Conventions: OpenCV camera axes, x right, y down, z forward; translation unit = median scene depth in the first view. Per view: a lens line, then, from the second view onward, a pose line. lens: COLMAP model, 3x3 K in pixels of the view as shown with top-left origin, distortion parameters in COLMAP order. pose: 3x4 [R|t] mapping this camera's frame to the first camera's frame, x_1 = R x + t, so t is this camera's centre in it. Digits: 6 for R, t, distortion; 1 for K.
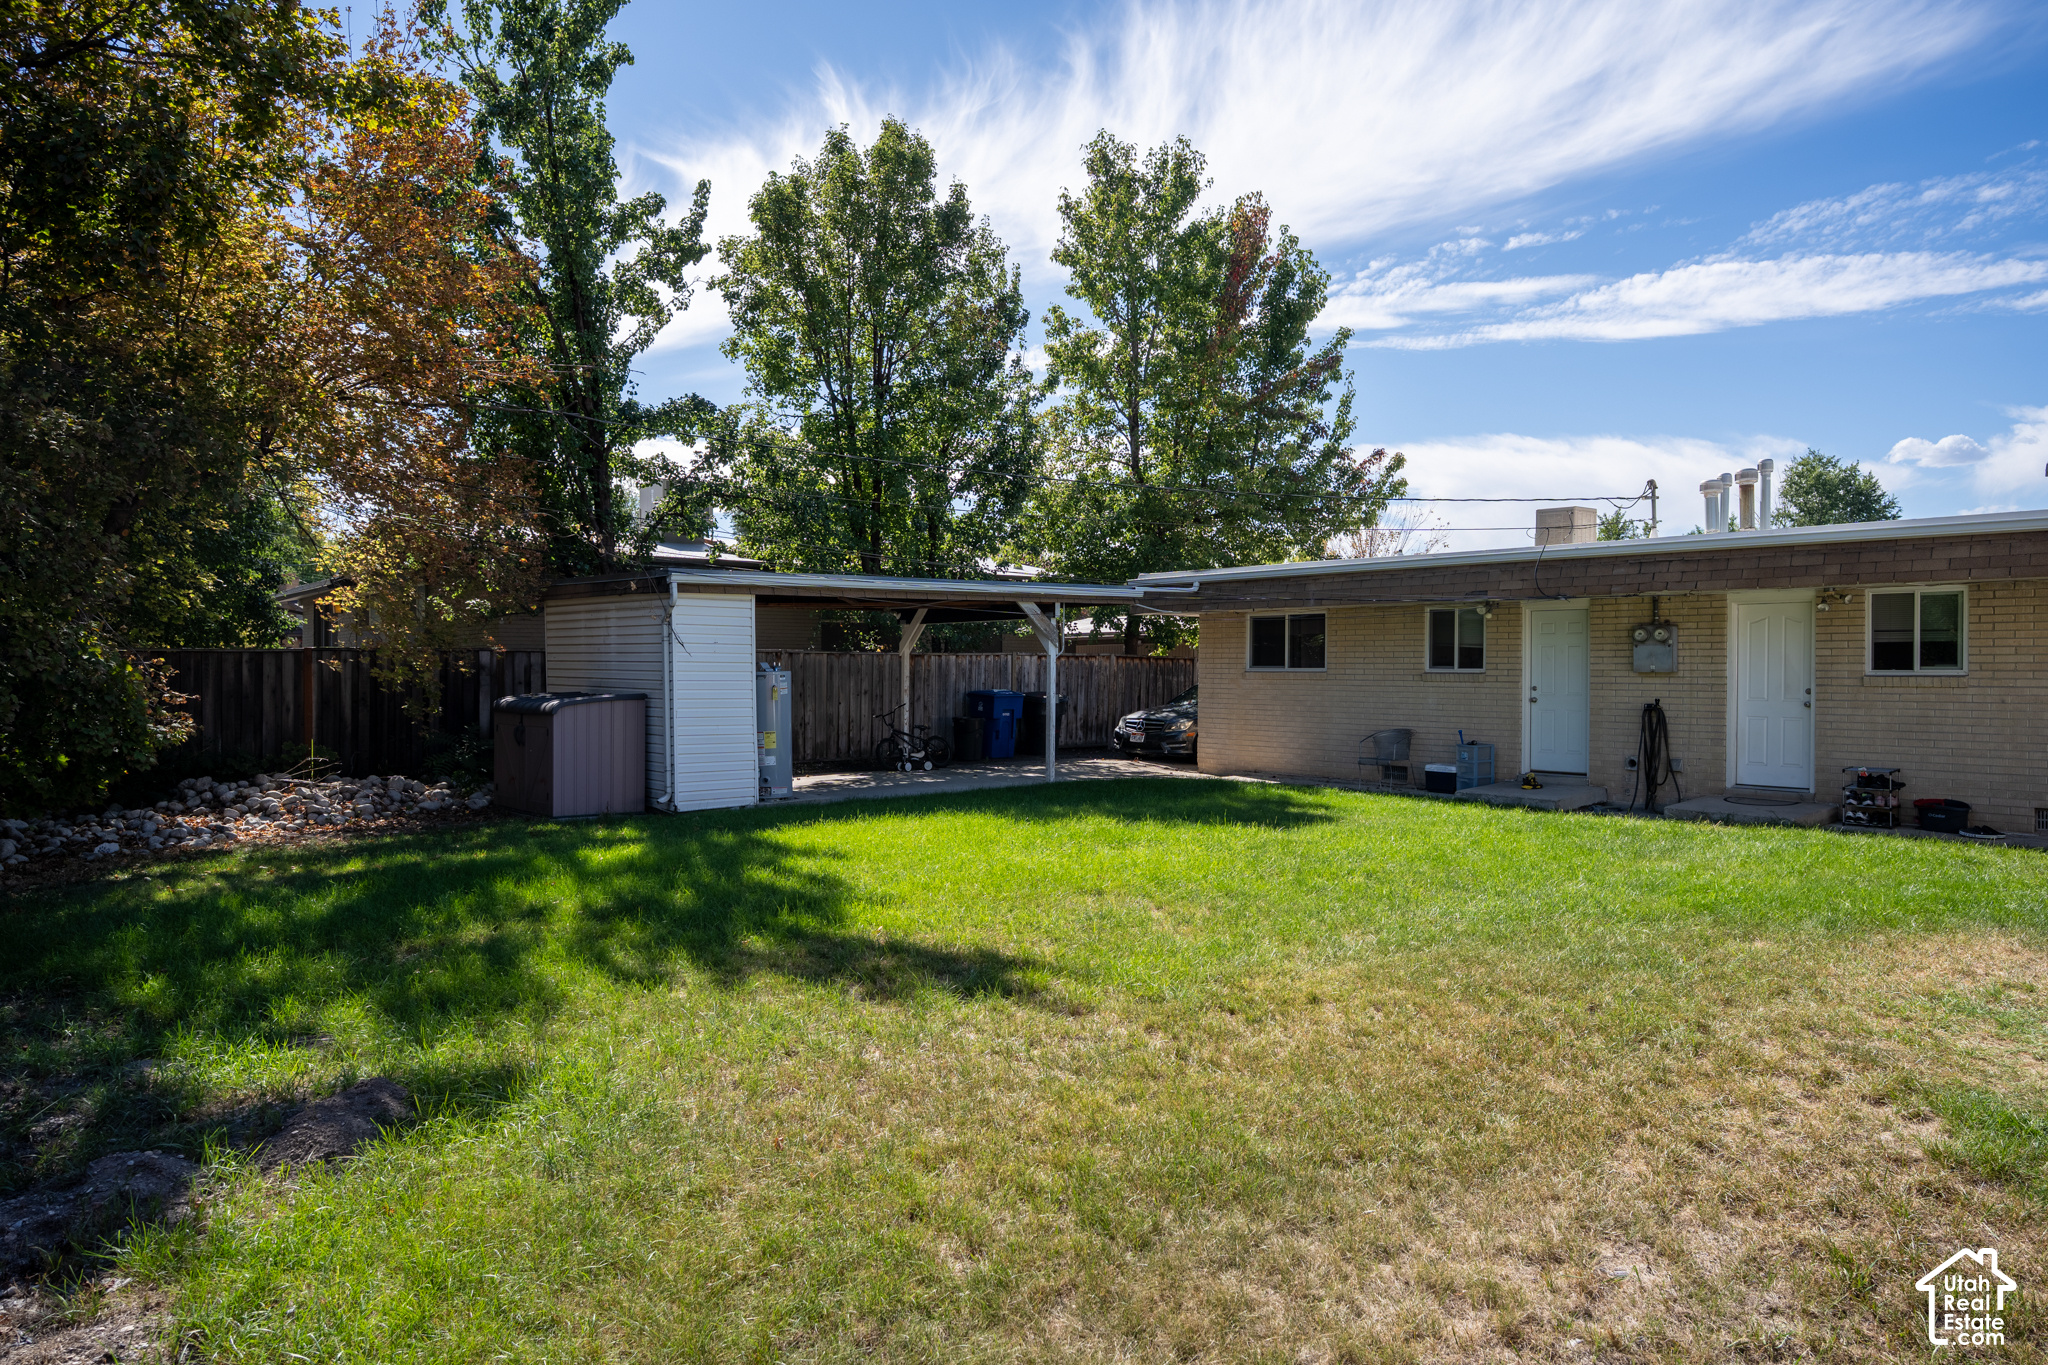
lens RADIAL K [[1375.5, 0, 1024.3], [0, 1375.5, 671.6], [0, 0, 1]] dist [-0.008085, 0.003825]
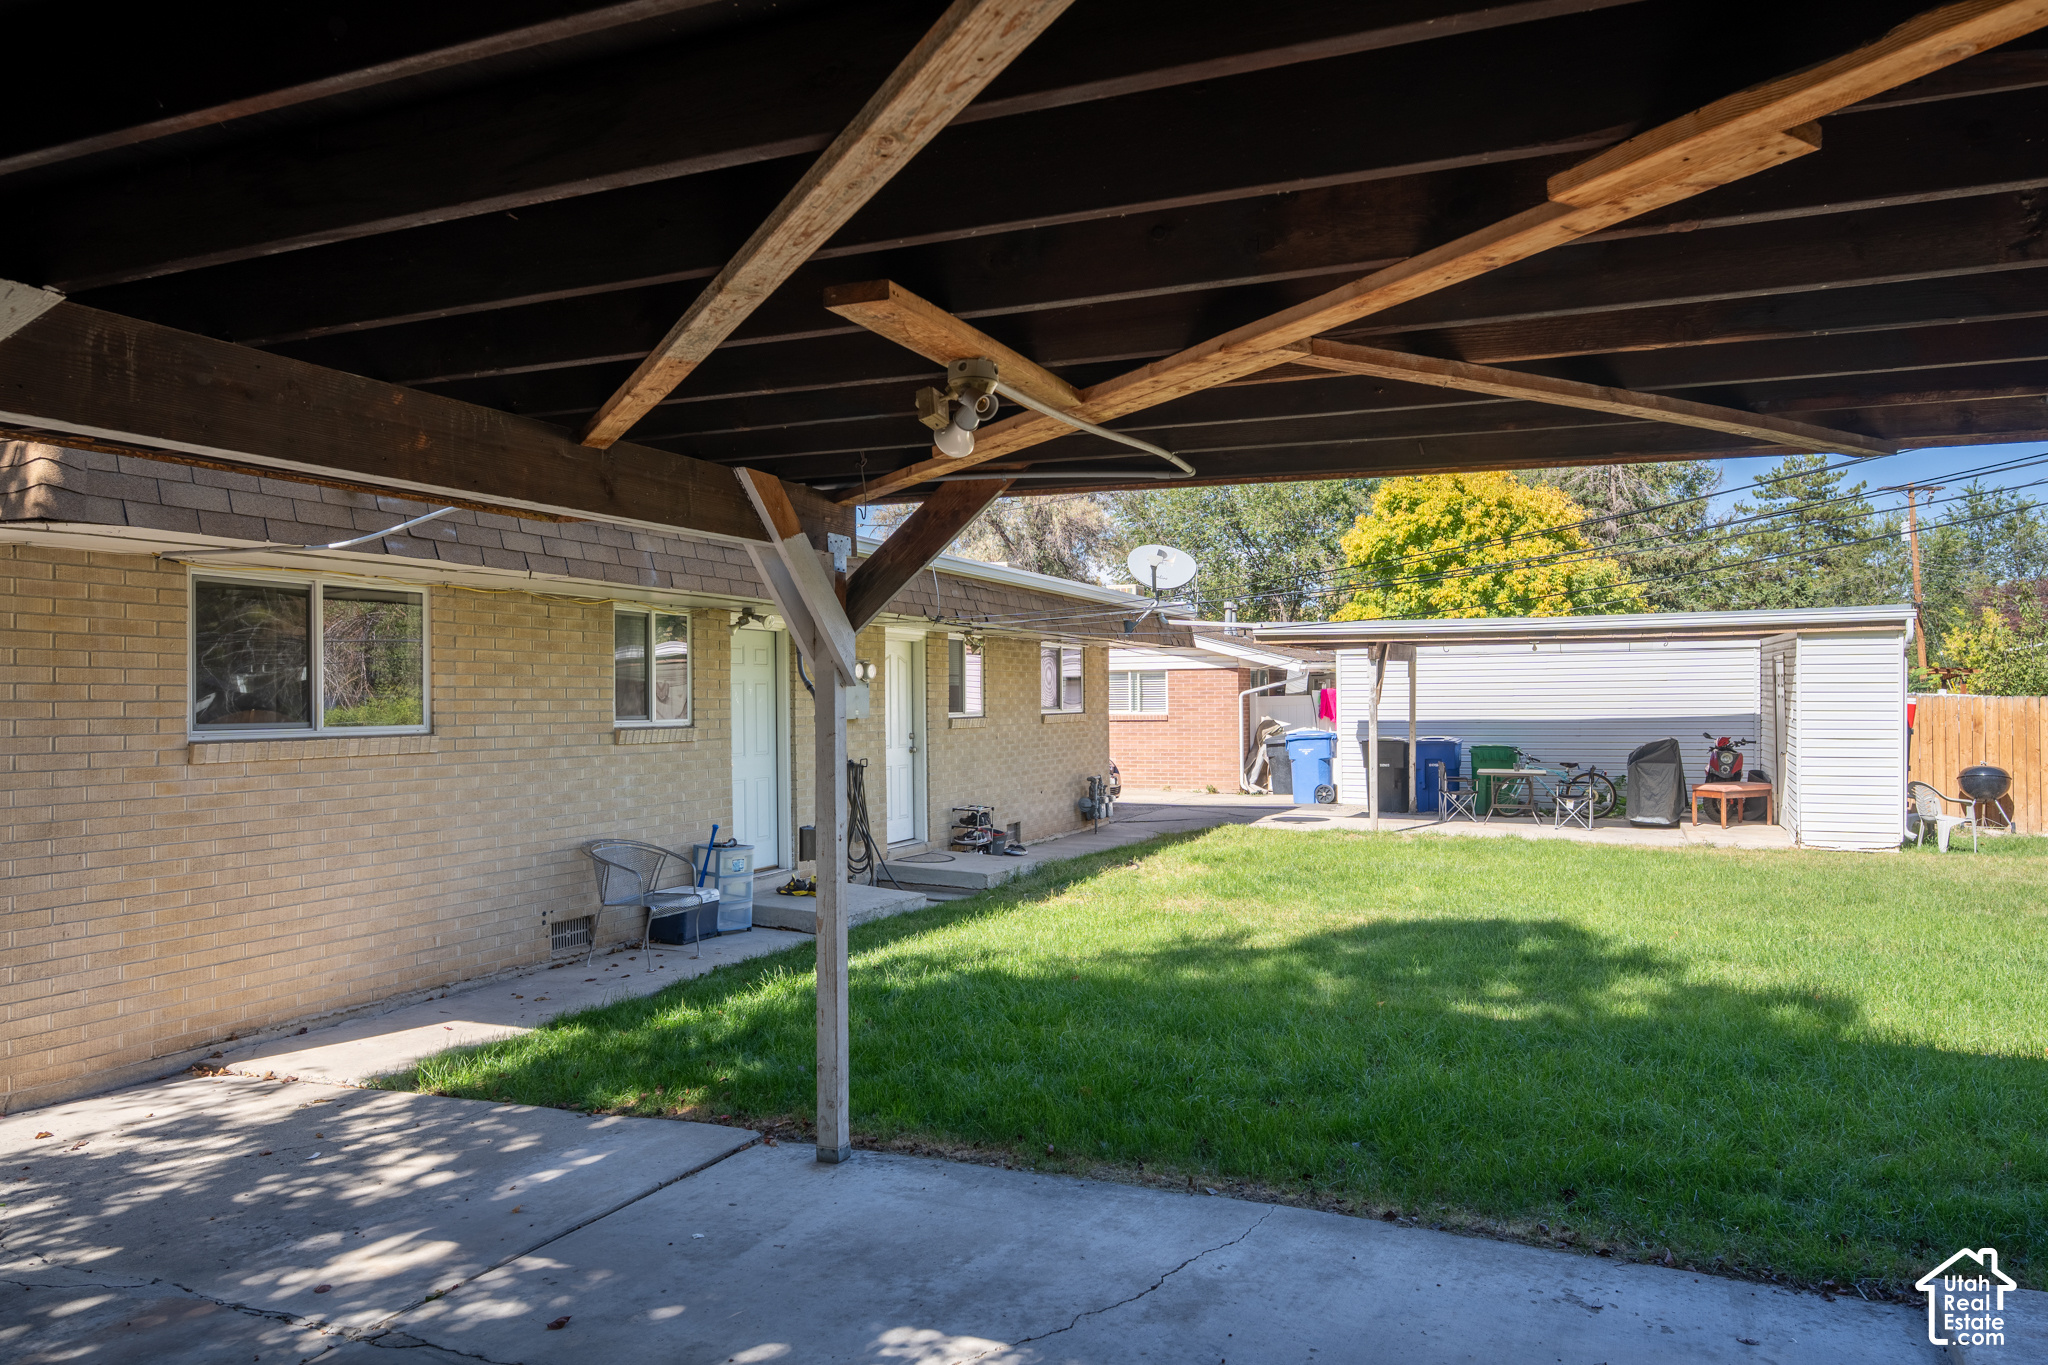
lens RADIAL K [[1375.5, 0, 1024.3], [0, 1375.5, 671.6], [0, 0, 1]] dist [-0.008085, 0.003825]
pose [[-0.472097, 0.012173, 0.881462, -0.282253], [0.001087, 0.999912, -0.013226, -0.015924], [-0.881546, -0.005286, -0.472069, 1.282581]]
